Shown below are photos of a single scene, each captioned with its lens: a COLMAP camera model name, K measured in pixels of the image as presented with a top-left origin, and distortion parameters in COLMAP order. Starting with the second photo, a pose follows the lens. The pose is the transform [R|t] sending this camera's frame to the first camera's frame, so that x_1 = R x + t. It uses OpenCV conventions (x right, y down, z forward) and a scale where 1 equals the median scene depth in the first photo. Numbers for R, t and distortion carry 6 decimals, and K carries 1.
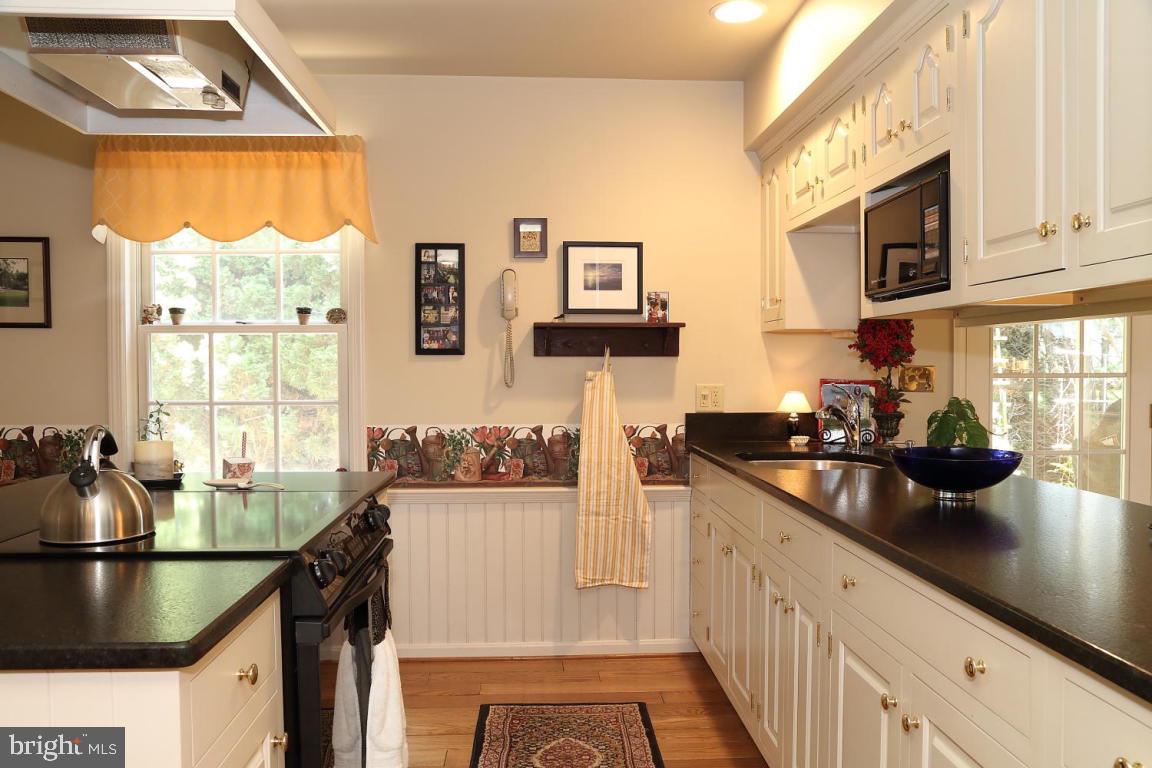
lens RADIAL K [[885.1, 0, 576.8], [0, 885.1, 375.7], [0, 0, 1]] dist [-0.002942, 0.032123]
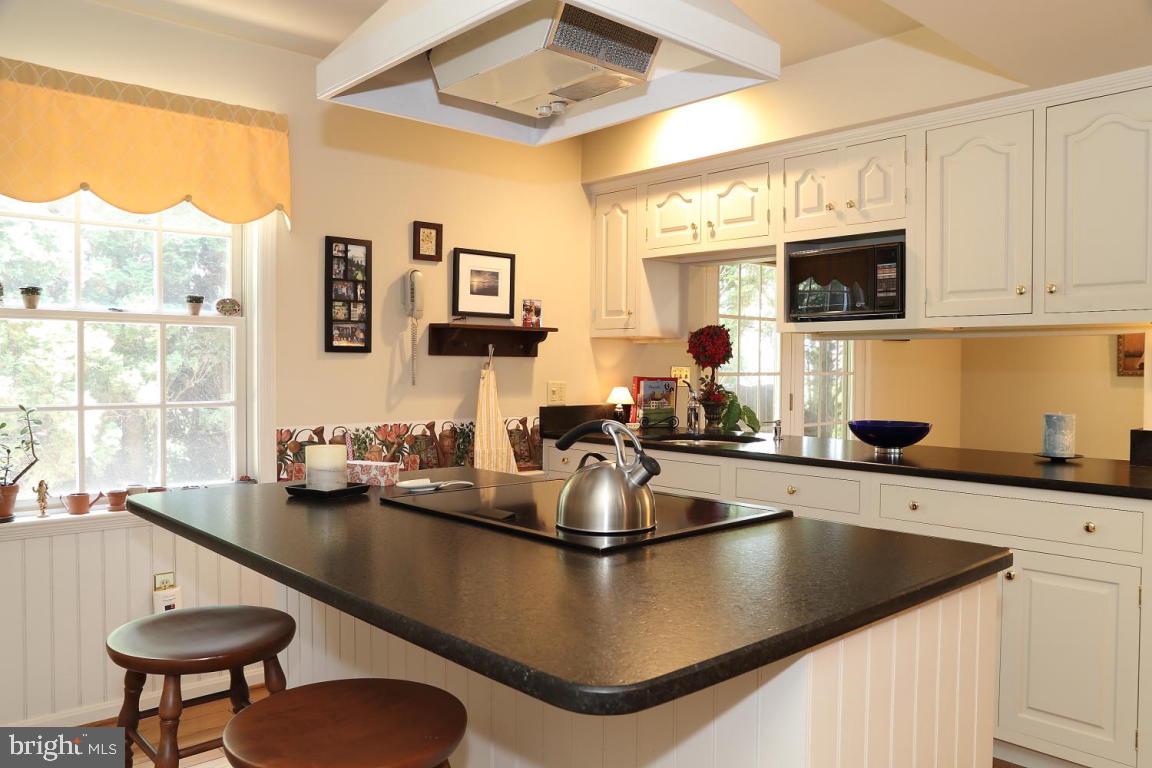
lens RADIAL K [[885.1, 0, 580.5], [0, 885.1, 392.8], [0, 0, 1]] dist [-0.002942, 0.032123]
pose [[0.779136, -0.012770, 0.626725, -0.565211], [0.001045, 0.999818, 0.019074, 0.002384], [-0.626854, -0.014207, 0.779007, 0.077437]]
